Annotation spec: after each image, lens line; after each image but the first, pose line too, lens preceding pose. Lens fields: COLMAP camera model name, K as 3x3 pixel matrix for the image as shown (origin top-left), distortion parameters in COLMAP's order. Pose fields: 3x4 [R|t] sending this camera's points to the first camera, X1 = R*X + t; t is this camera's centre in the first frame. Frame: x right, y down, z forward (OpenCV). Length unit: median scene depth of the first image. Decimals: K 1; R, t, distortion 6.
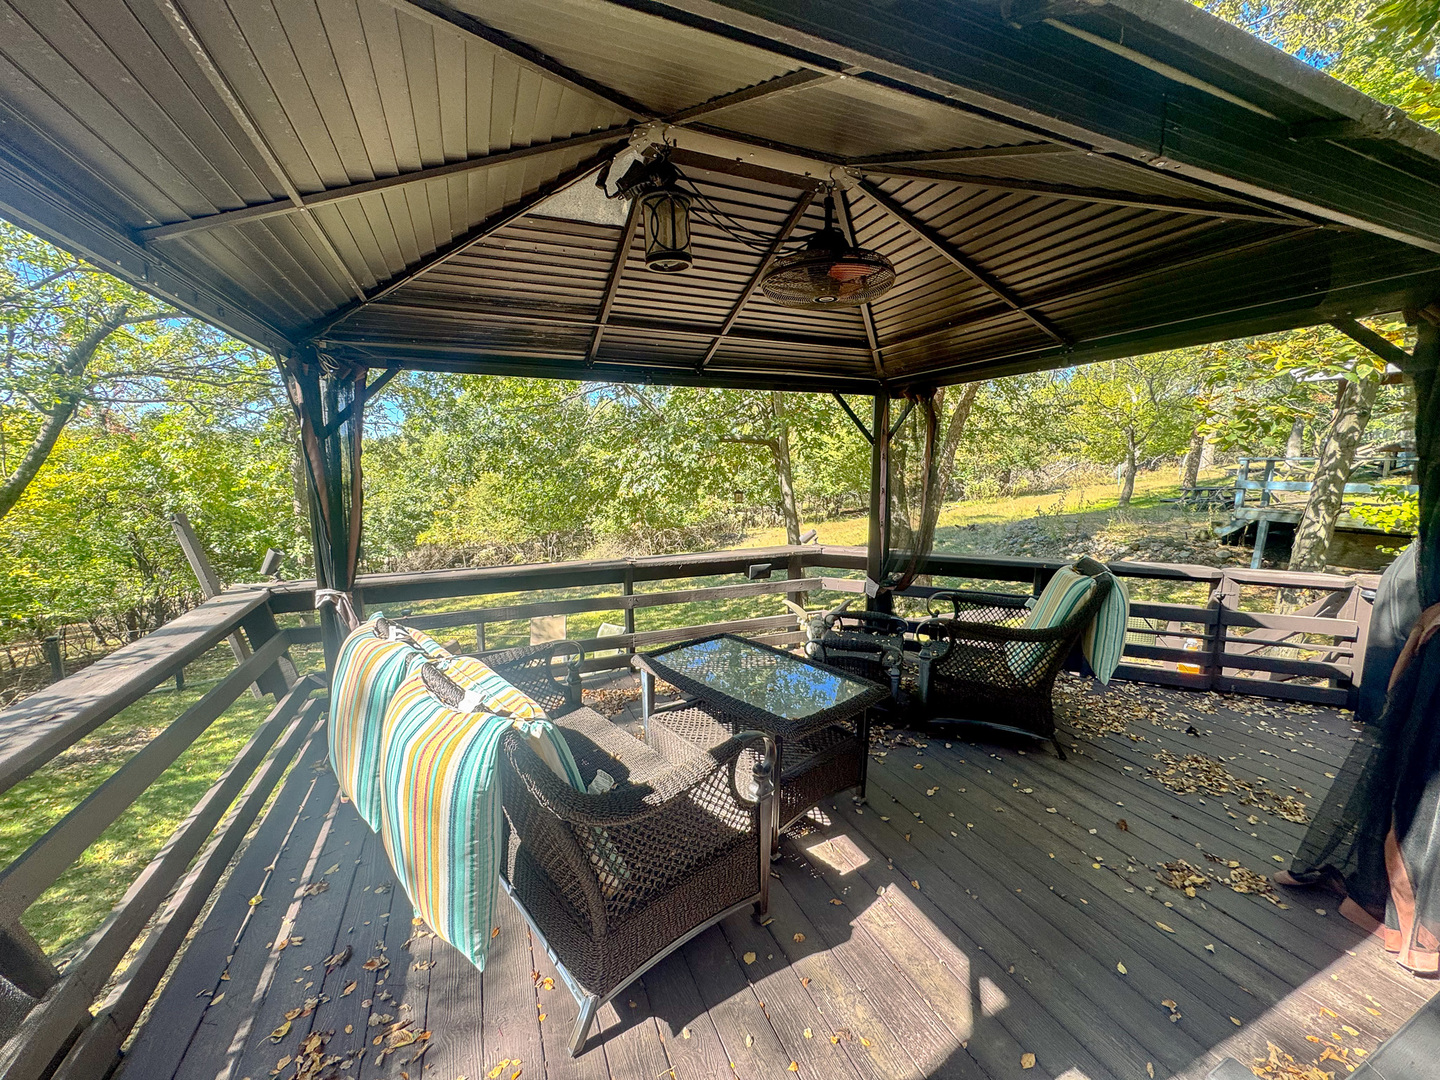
lens RADIAL K [[575.3, 0, 719.3], [0, 575.3, 549.4], [0, 0, 1]] dist [-0.002963, -0.000216]
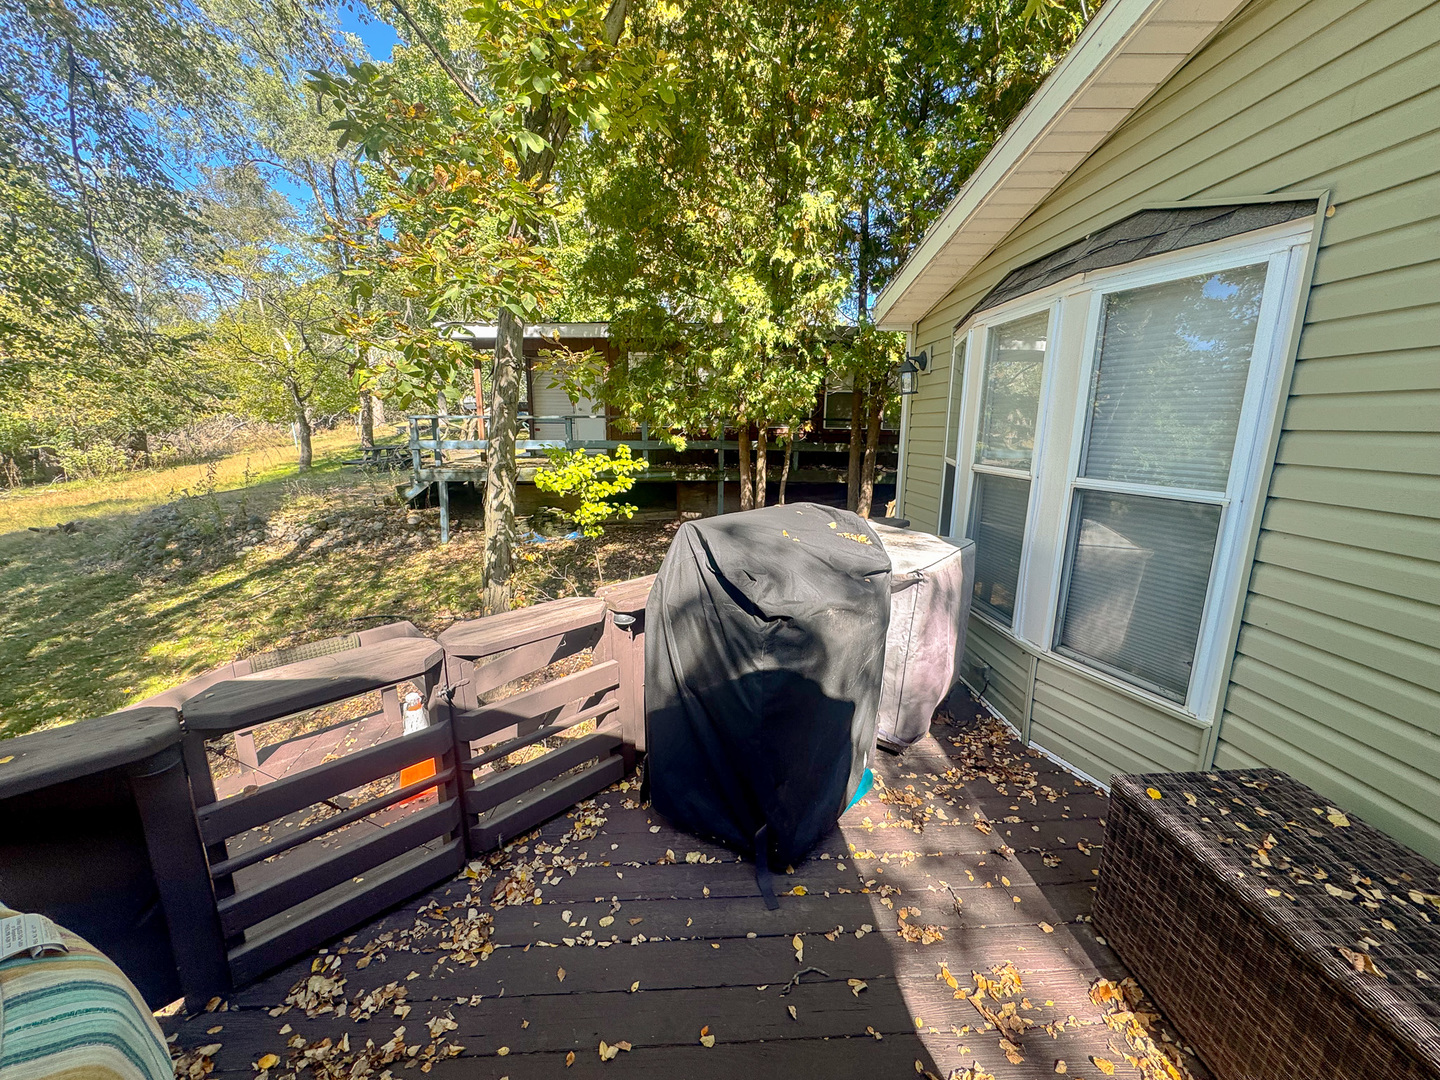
lens RADIAL K [[575.3, 0, 713.7], [0, 575.3, 538.4], [0, 0, 1]] dist [-0.002963, -0.000216]
pose [[0.348182, -0.191491, 0.917660, 0.108505], [0.143430, 0.978270, 0.149718, -0.019081], [-0.926389, 0.079491, 0.368081, 0.122870]]
